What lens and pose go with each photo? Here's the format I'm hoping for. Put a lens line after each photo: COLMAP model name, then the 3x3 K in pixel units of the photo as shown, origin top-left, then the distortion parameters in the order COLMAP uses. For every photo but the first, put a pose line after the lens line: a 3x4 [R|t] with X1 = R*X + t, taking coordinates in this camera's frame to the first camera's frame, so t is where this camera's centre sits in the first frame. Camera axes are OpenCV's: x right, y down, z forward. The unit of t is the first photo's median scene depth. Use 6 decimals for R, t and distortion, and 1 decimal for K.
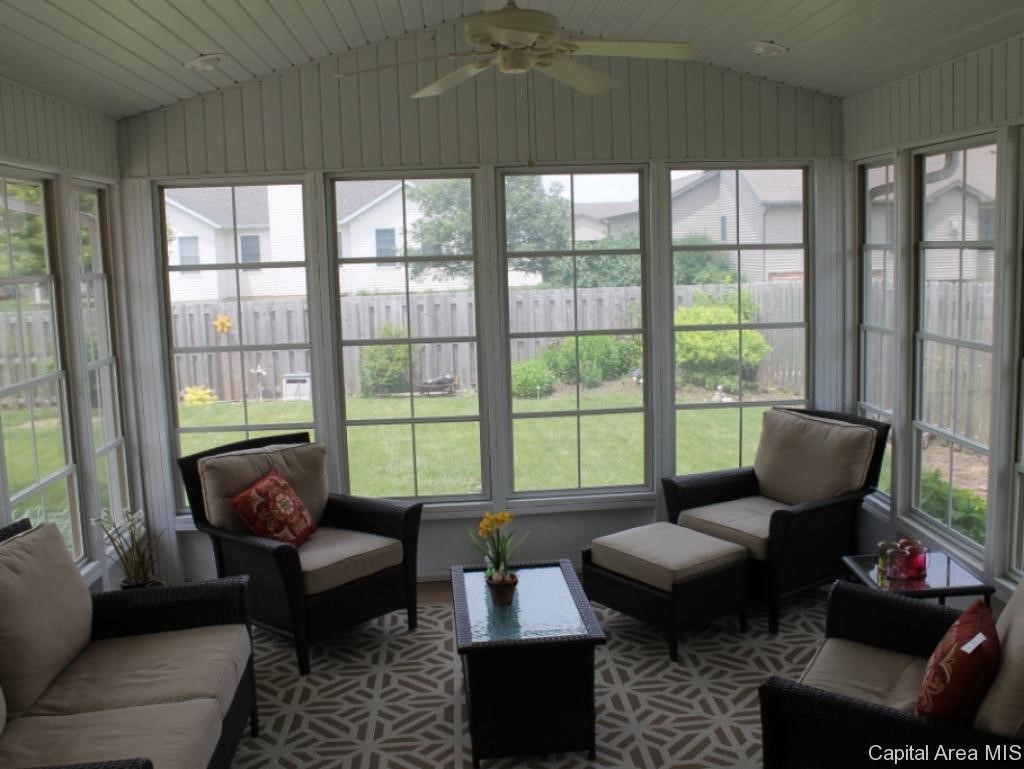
lens RADIAL K [[956.5, 0, 512.8], [0, 956.5, 384.4], [0, 0, 1]] dist [-0.099692, 0.000000]
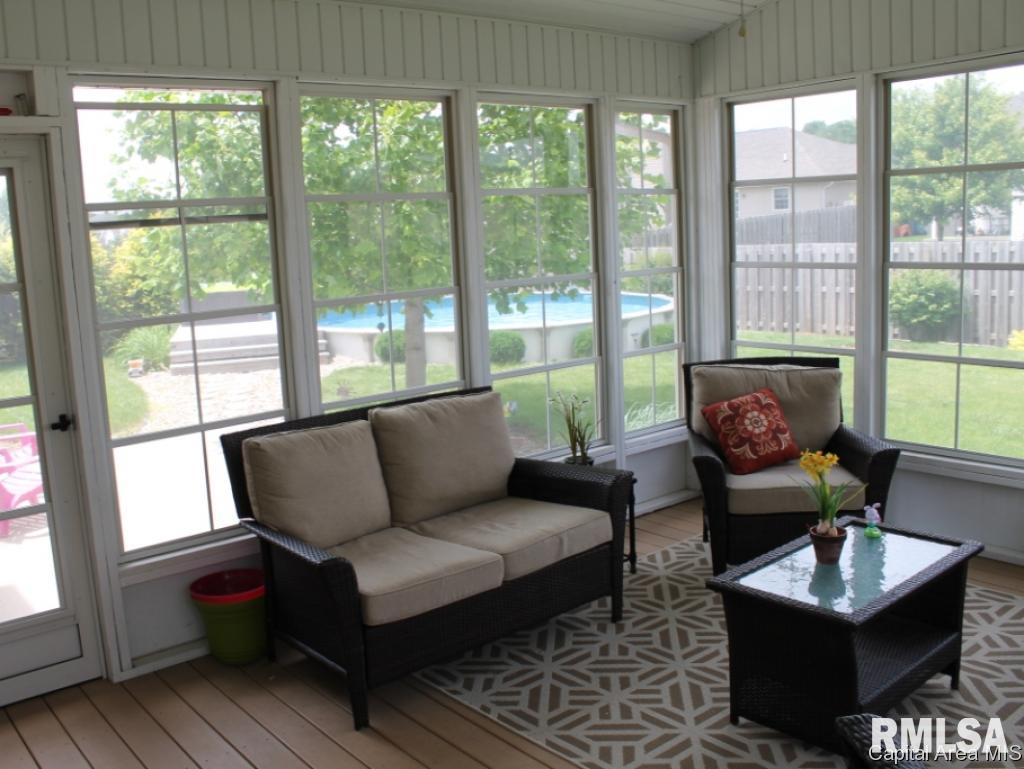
lens RADIAL K [[956.5, 0, 511.9], [0, 956.5, 381.2], [0, 0, 1]] dist [-0.099692, 0.000000]
pose [[0.586599, 0.130764, -0.799251, 0.380152], [-0.084246, 0.991377, 0.100366, 0.007550], [0.805484, 0.008459, 0.592558, 0.215900]]
